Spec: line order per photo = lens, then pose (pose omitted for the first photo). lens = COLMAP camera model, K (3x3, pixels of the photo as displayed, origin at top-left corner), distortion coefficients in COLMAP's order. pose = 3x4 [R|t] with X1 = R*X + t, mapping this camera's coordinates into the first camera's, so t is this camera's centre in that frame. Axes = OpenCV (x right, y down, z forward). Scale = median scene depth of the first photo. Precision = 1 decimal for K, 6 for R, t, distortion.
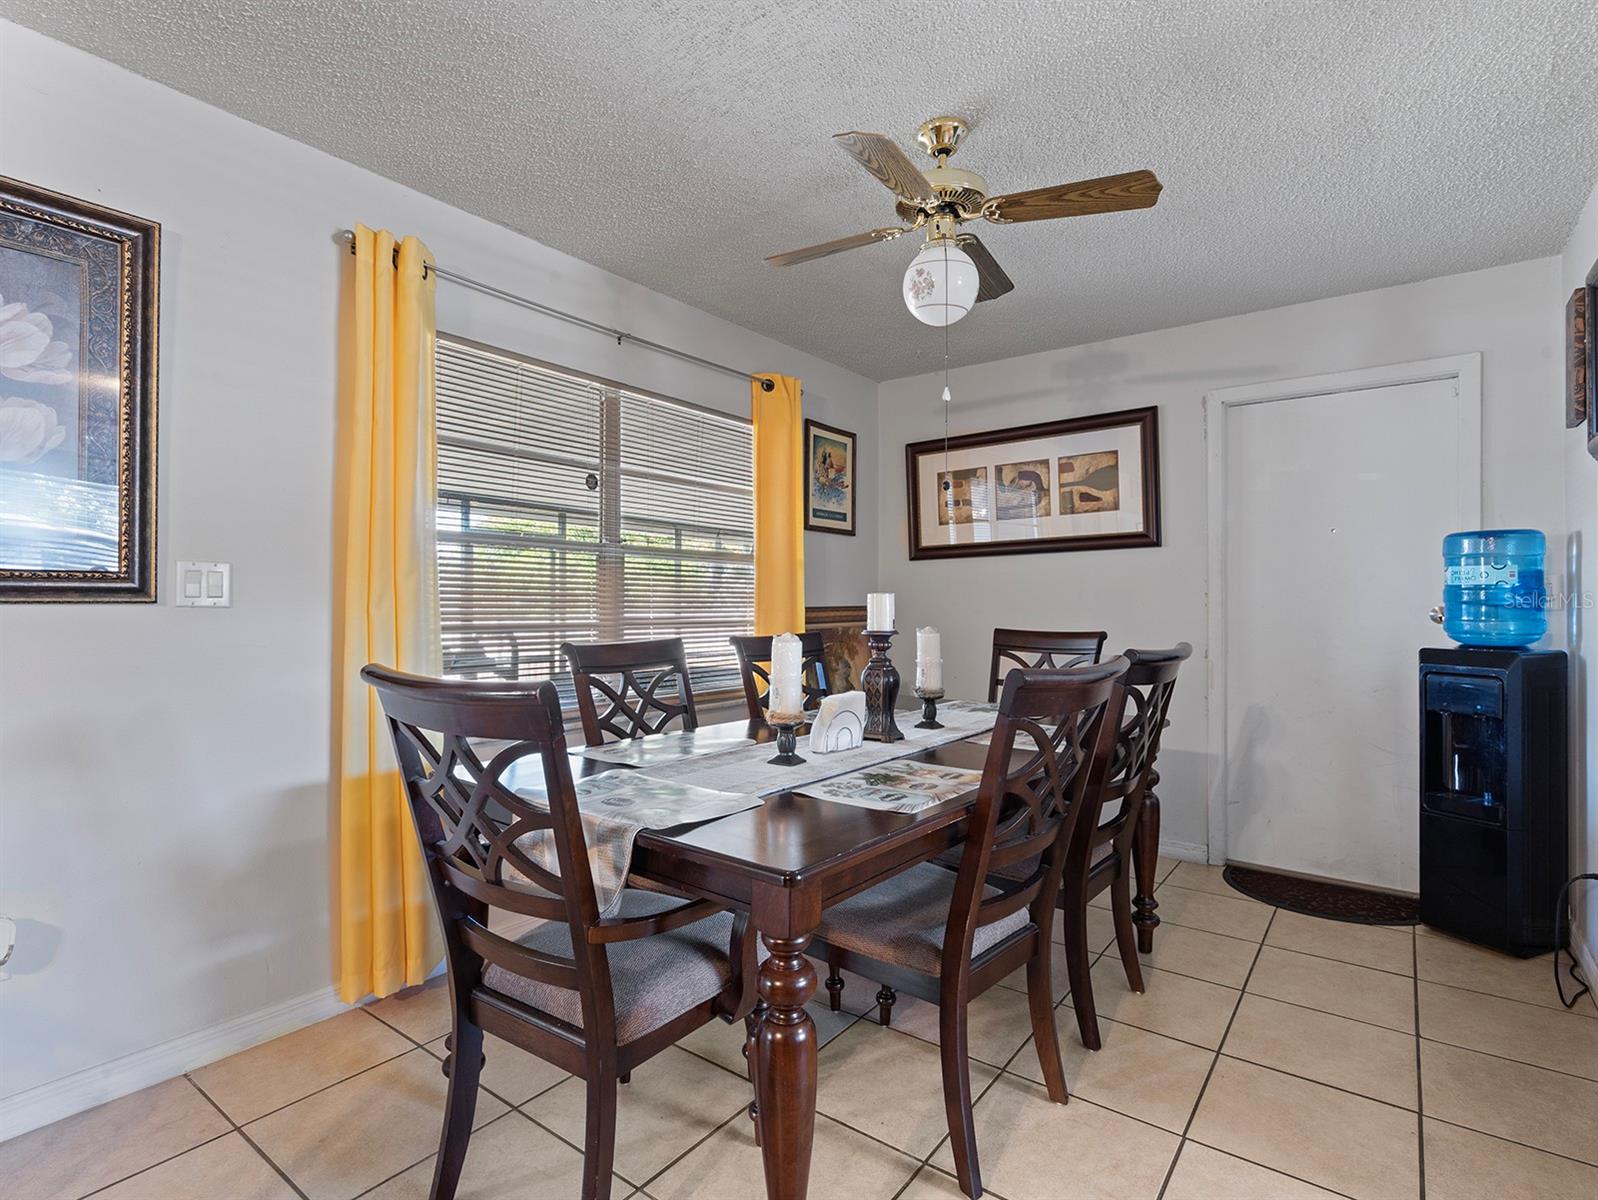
lens RADIAL K [[820.0, 0, 794.7], [0, 820.0, 600.2], [0, 0, 1]] dist [-0.004367, 0.002764]
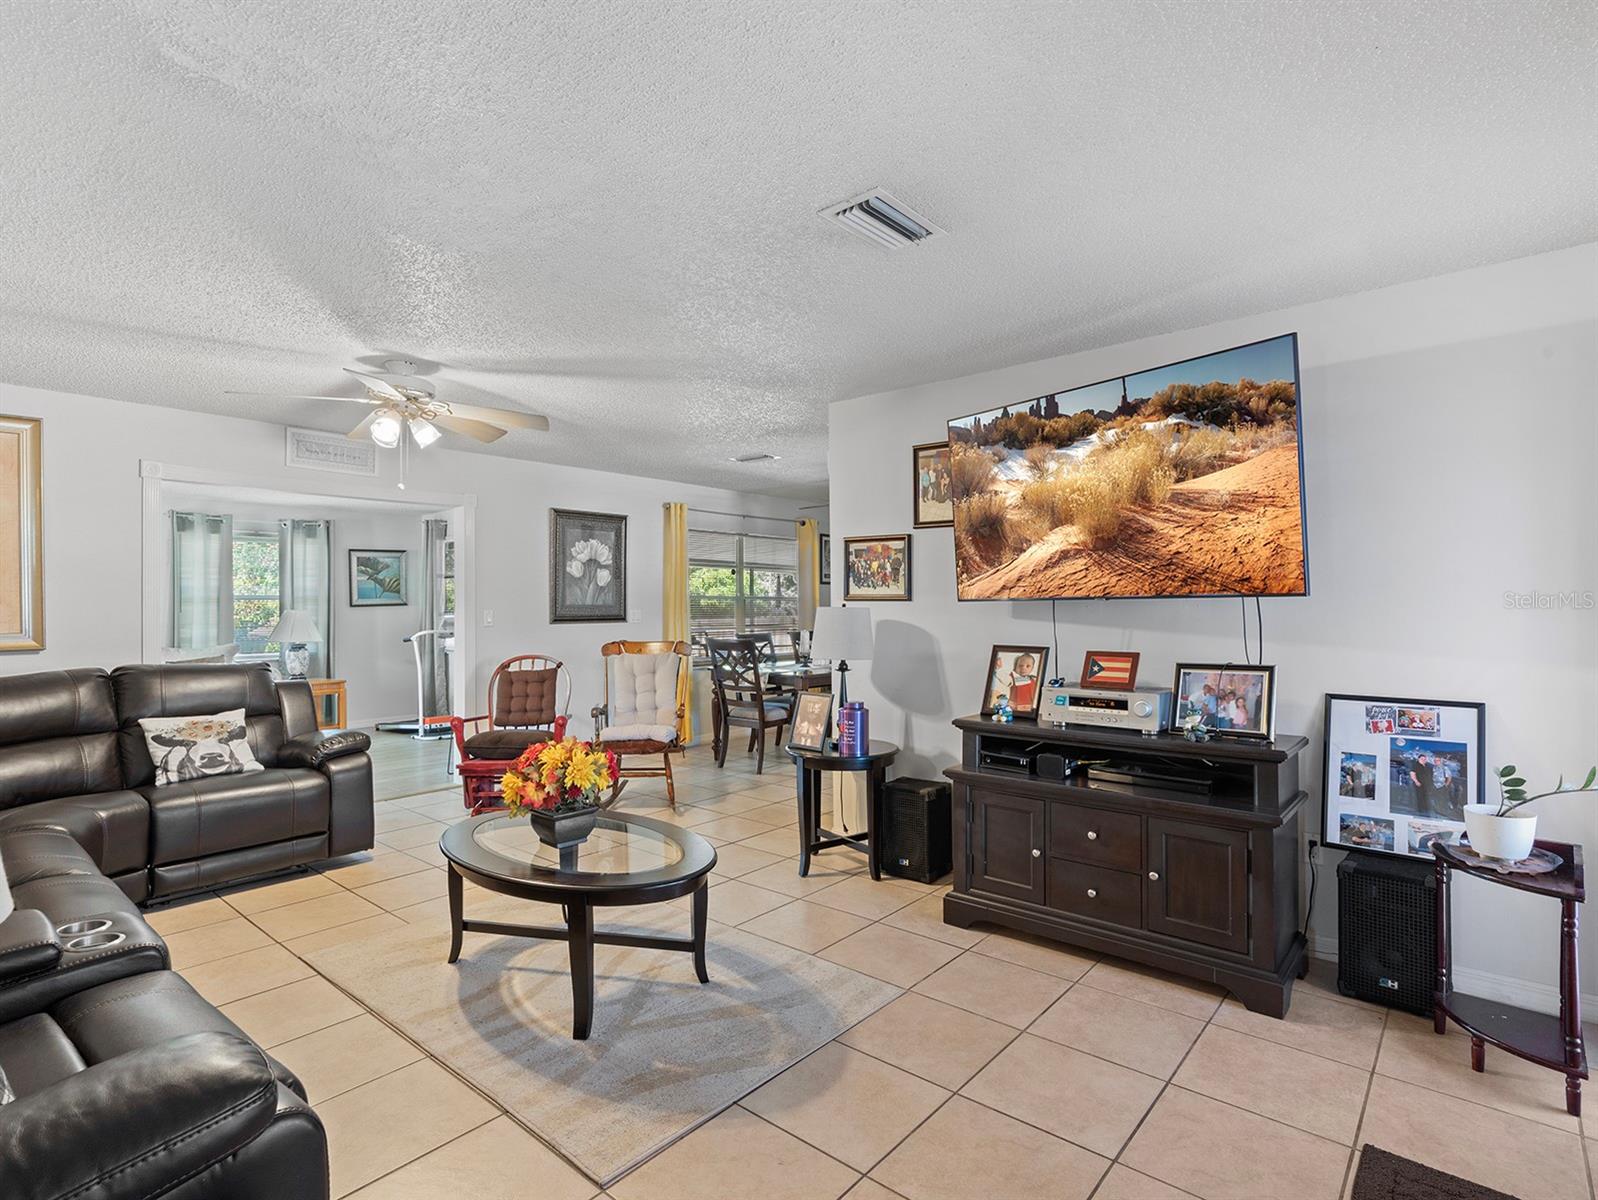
lens RADIAL K [[820.0, 0, 788.9], [0, 820.0, 592.1], [0, 0, 1]] dist [-0.004367, 0.002764]
pose [[0.997815, -0.004344, -0.065933, 0.114533], [0.003682, 0.999942, -0.010153, -0.066861], [0.065973, 0.009888, 0.997772, -1.880074]]
